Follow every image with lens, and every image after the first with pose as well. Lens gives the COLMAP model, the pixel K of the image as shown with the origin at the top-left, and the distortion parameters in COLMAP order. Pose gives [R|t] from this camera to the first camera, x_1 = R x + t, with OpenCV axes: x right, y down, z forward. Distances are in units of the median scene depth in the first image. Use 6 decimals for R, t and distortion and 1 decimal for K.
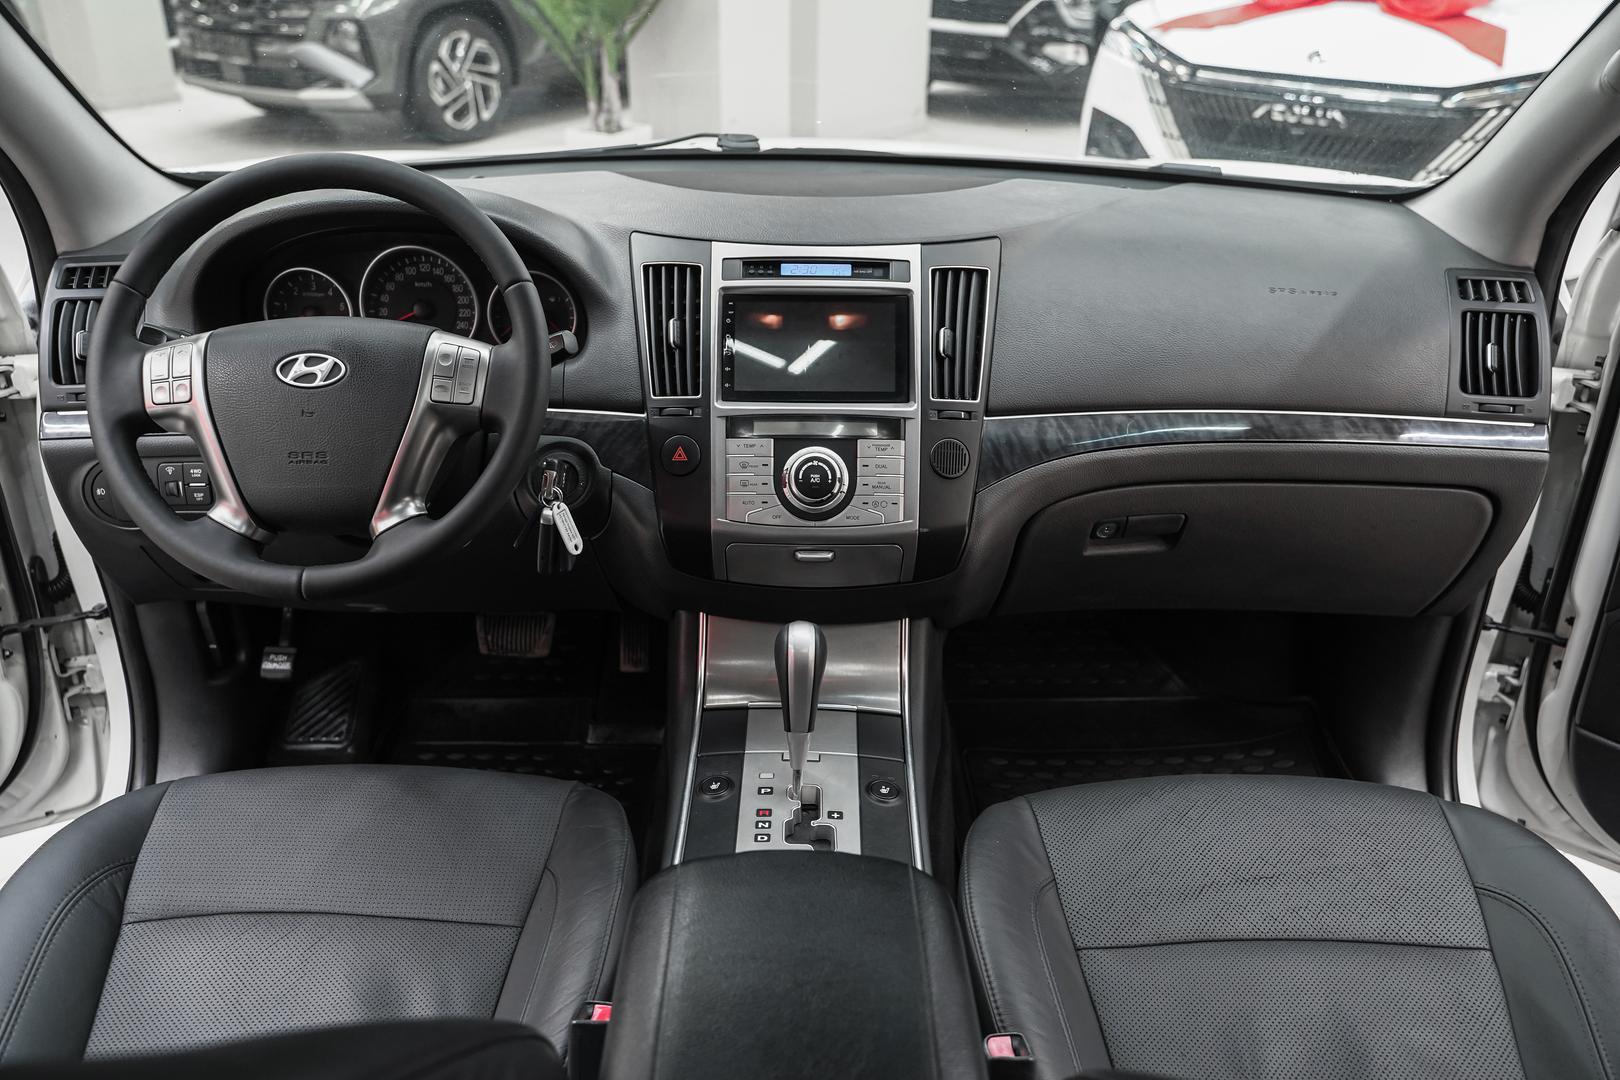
lens RADIAL K [[1326.0, 0, 808.6], [0, 1326.0, 546.2], [0, 0, 1]] dist [-0.008280, -0.000100]
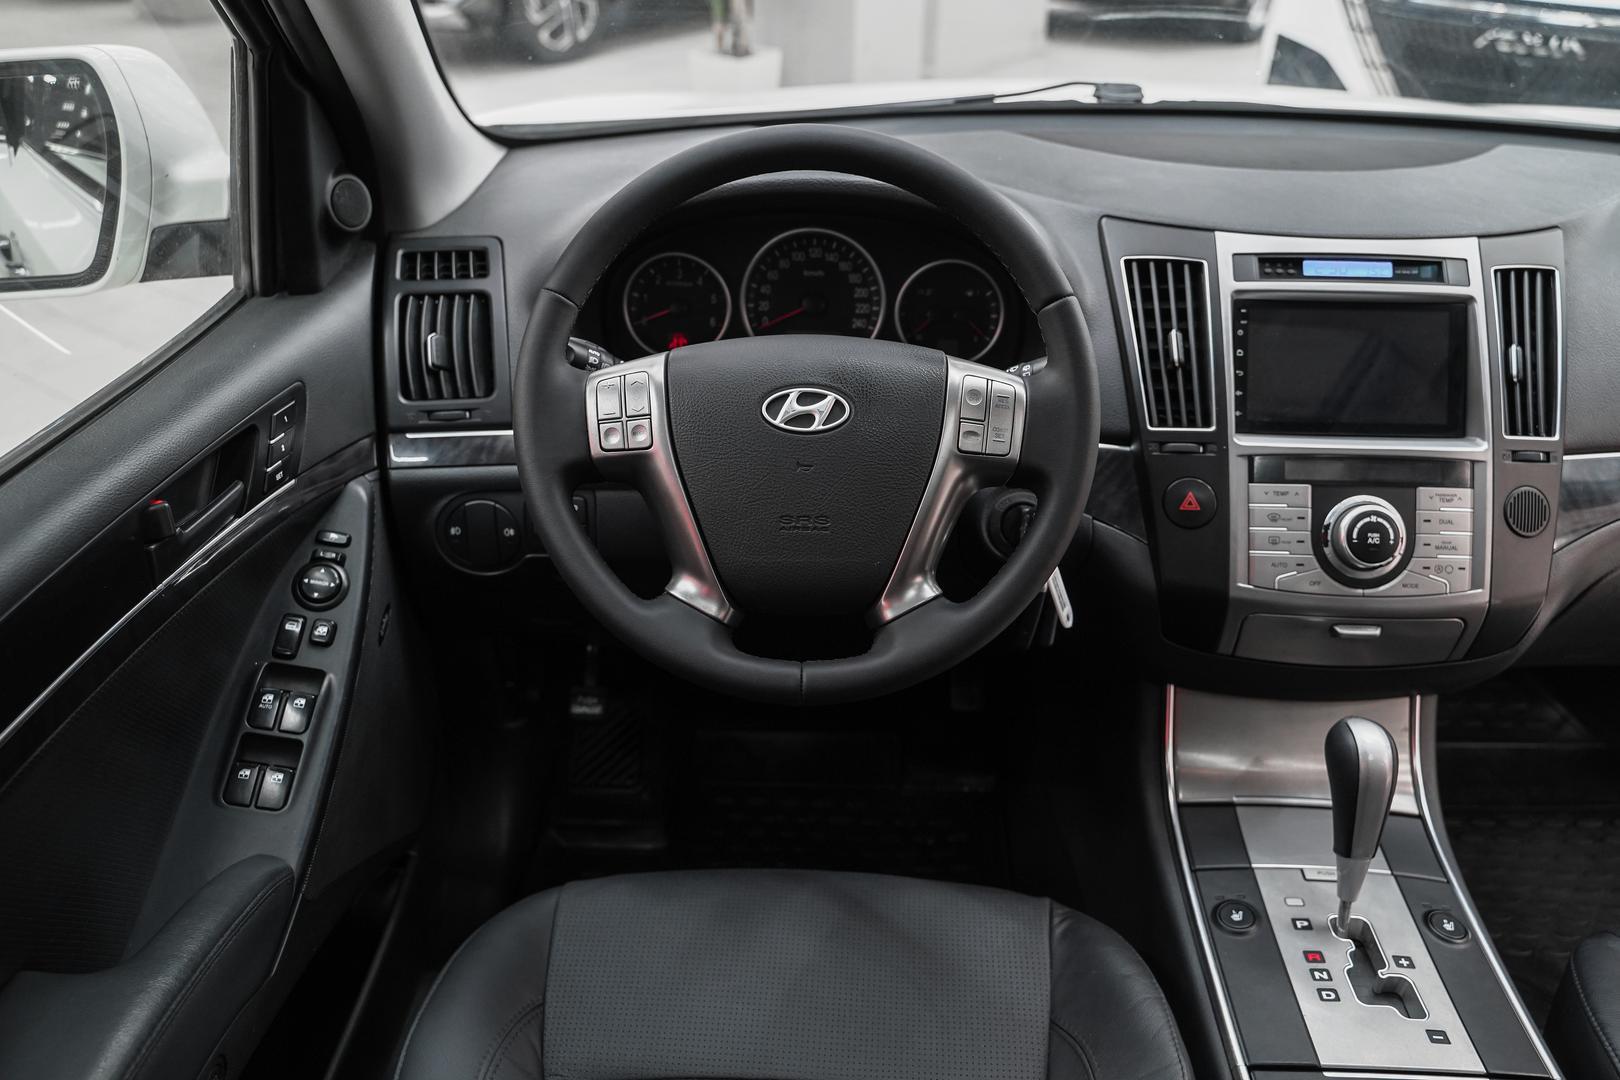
lens RADIAL K [[1350.9, 0, 811.4], [0, 1350.9, 535.0], [0, 0, 1]] dist [-0.011809, 0.003531]
pose [[0.999500, 0.015585, -0.027521, -0.296021], [-0.014370, 0.998937, 0.043798, -0.079685], [0.028174, -0.043380, 0.998661, 0.171715]]
